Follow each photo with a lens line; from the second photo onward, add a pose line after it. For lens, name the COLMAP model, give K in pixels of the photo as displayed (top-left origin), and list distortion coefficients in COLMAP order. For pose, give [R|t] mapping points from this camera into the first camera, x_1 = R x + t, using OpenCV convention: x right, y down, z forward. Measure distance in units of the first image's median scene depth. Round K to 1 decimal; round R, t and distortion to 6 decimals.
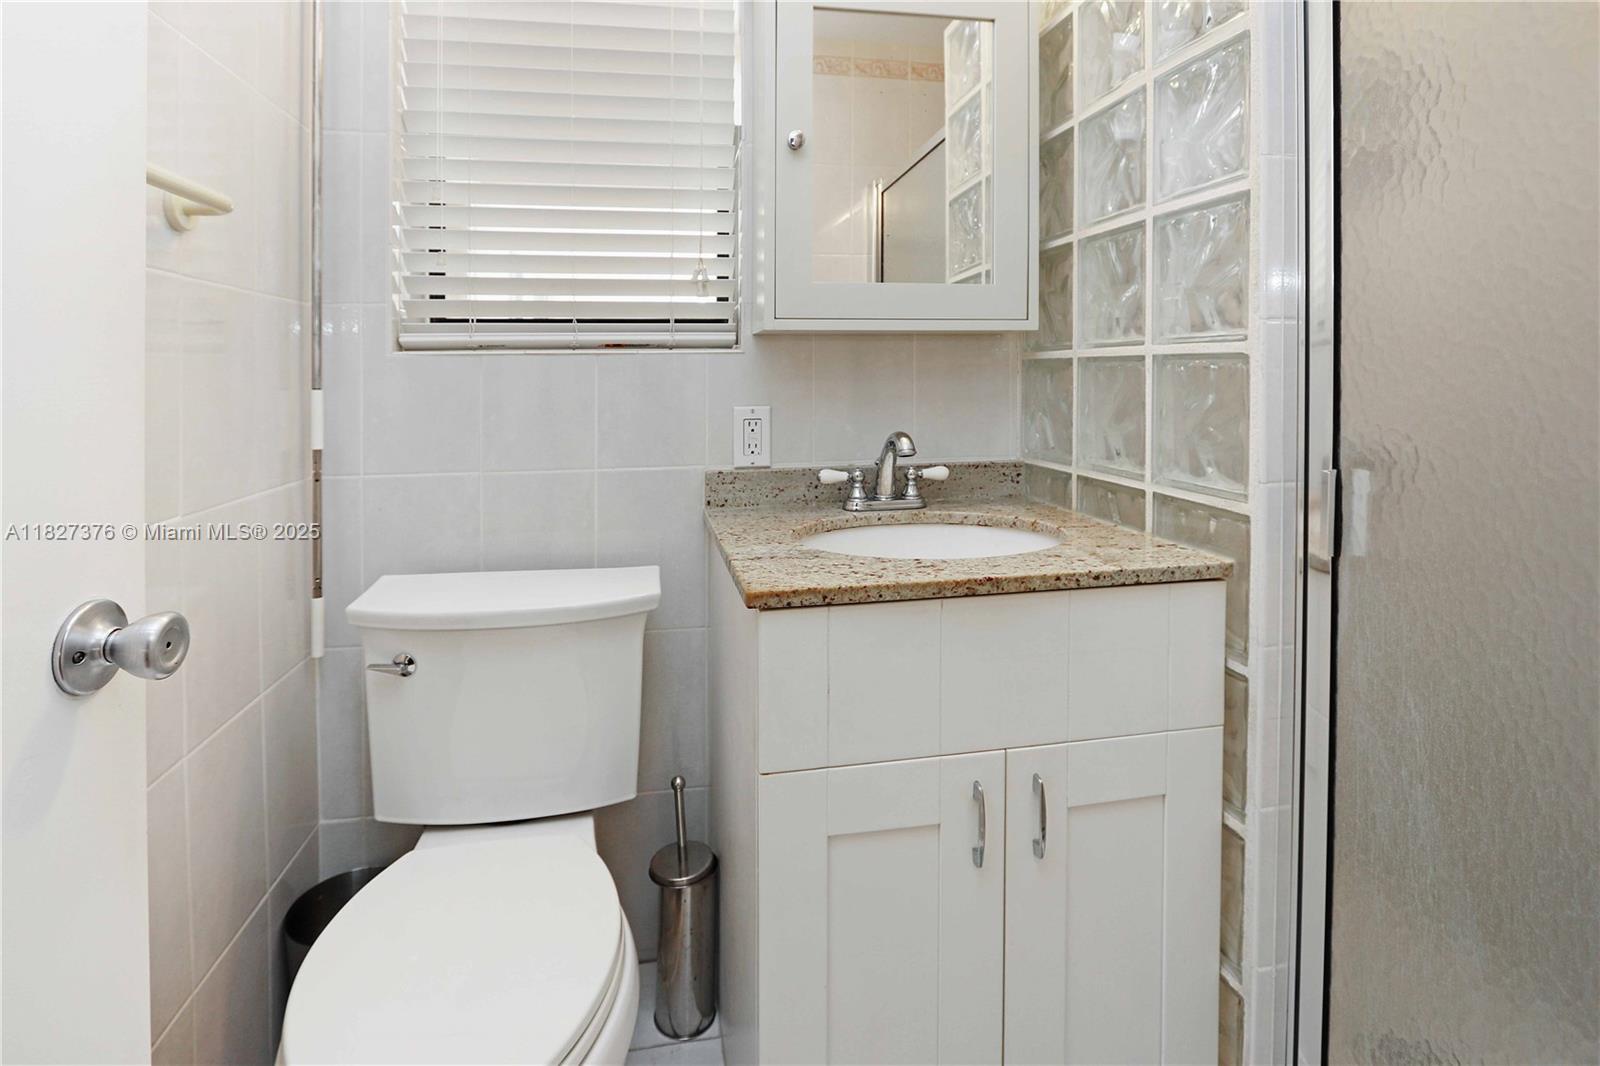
lens RADIAL K [[776.7, 0, 710.3], [0, 776.7, 409.1], [0, 0, 1]] dist [-0.025247, 0.003755]
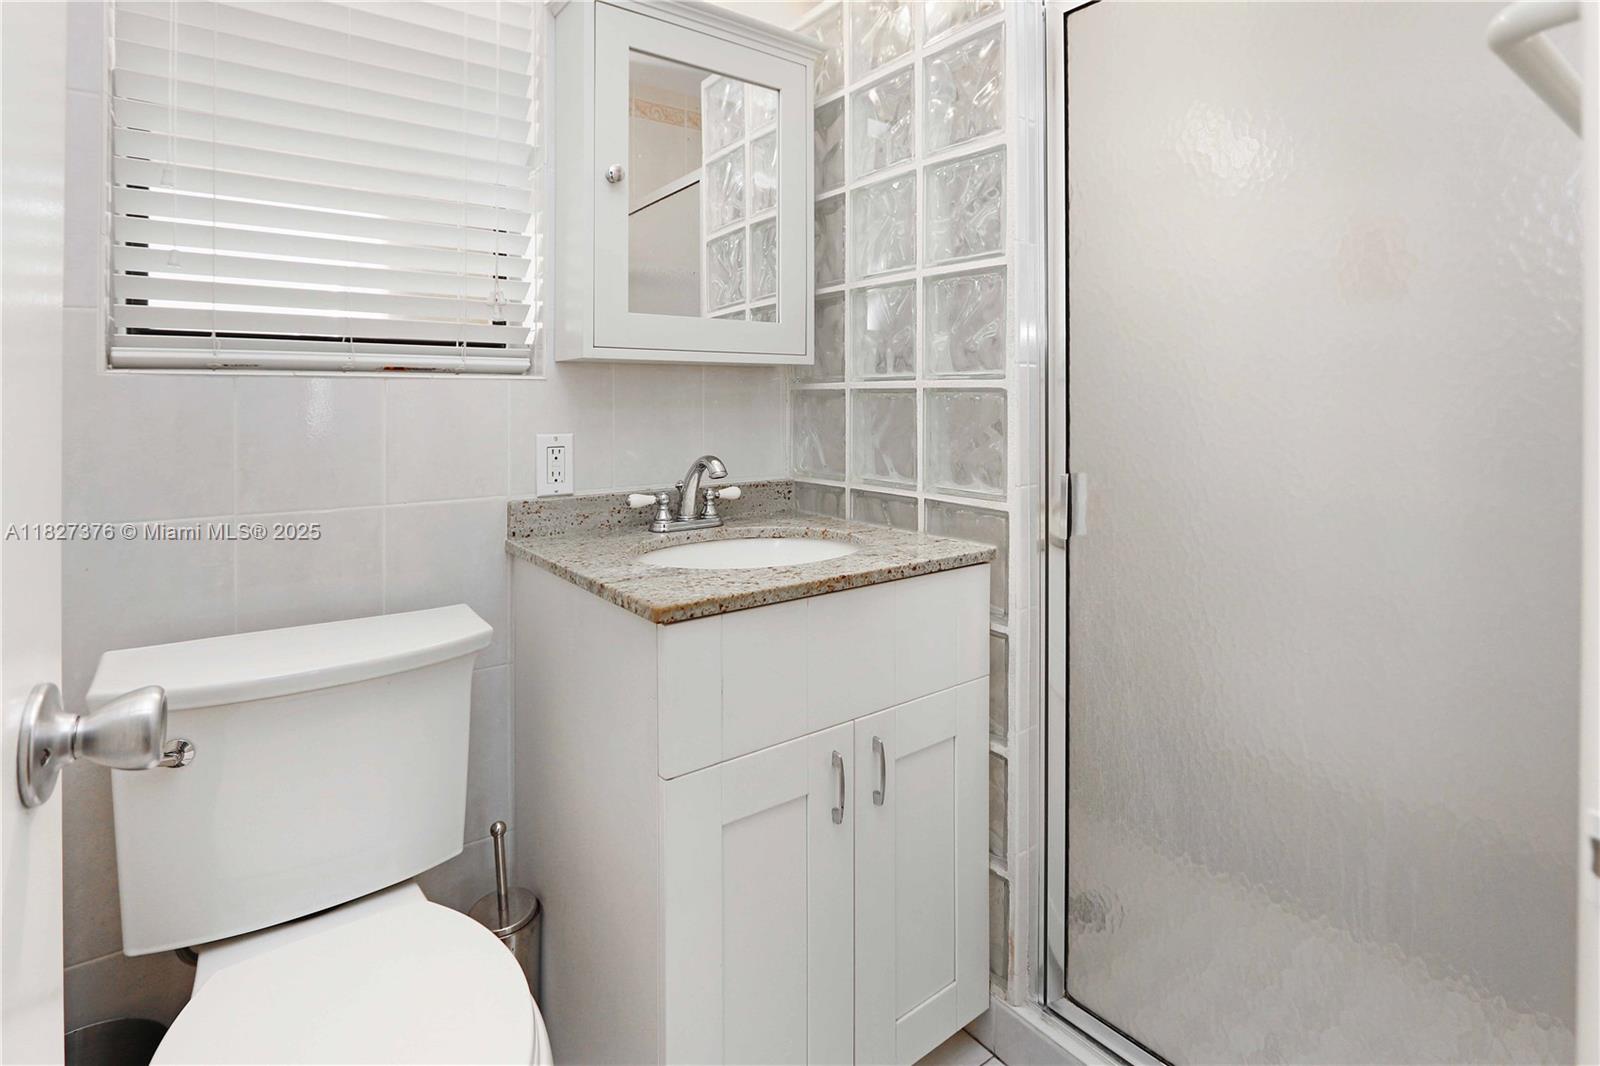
lens RADIAL K [[776.7, 0, 782.5], [0, 776.7, 430.2], [0, 0, 1]] dist [-0.025247, 0.003755]
pose [[0.894982, -0.008418, 0.446024, -0.184567], [0.011880, 0.999917, -0.004965, 0.000514], [-0.445945, 0.009742, 0.895007, -0.016857]]
